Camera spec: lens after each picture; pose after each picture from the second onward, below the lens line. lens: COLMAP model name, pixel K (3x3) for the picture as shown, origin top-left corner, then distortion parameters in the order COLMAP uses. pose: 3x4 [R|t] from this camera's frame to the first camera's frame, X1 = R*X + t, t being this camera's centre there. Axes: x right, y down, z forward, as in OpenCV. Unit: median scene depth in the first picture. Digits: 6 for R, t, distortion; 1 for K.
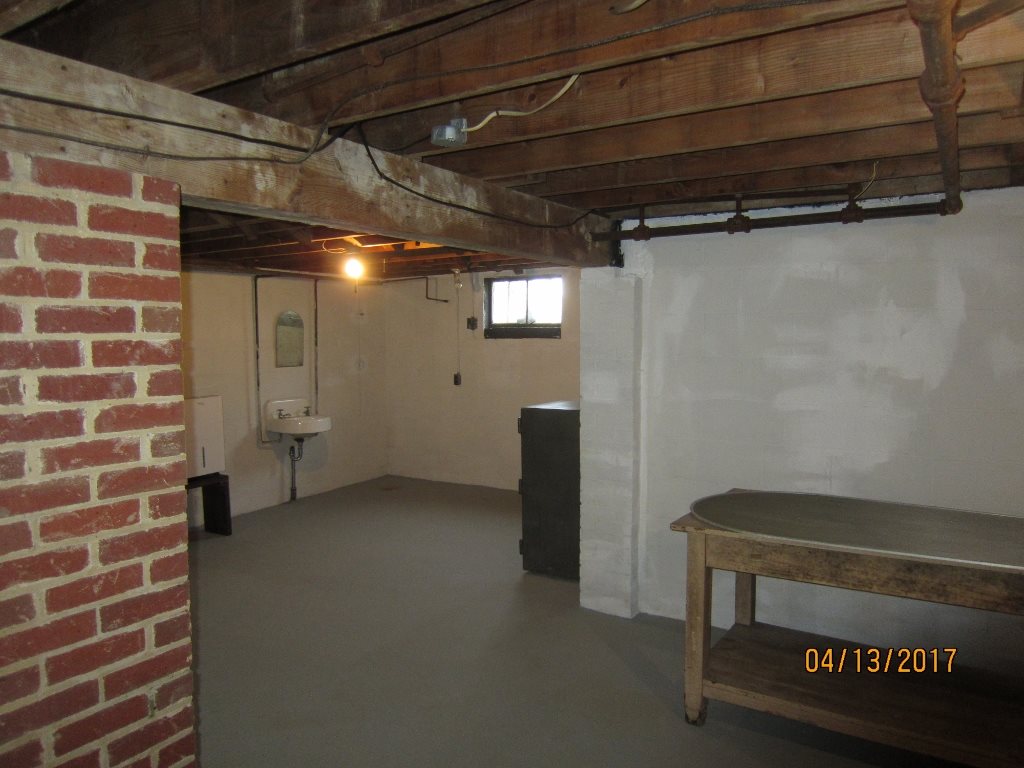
lens RADIAL K [[744.9, 0, 514.3], [0, 744.9, 383.7], [0, 0, 1]] dist [-0.012889, -0.002932]
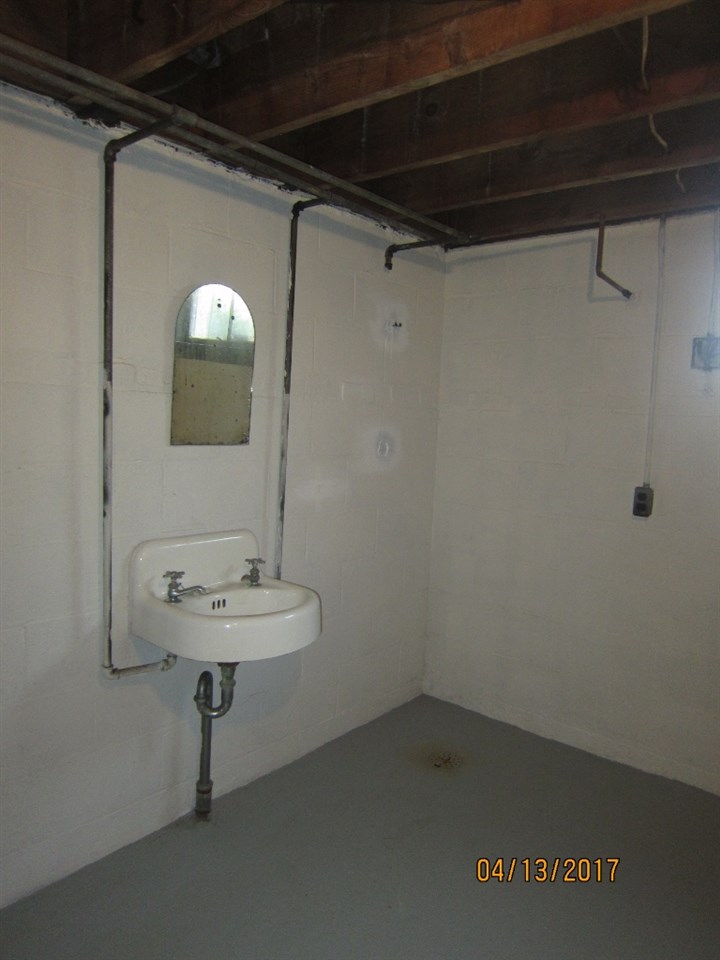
lens RADIAL K [[698.4, 0, 358.4], [0, 698.4, 480.7], [0, 0, 1]] dist [-0.012889, -0.002932]
pose [[0.988662, 0.063282, -0.136175, -0.186397], [-0.059543, 0.997733, 0.031362, -0.020682], [0.137850, -0.022898, 0.990188, 0.679476]]
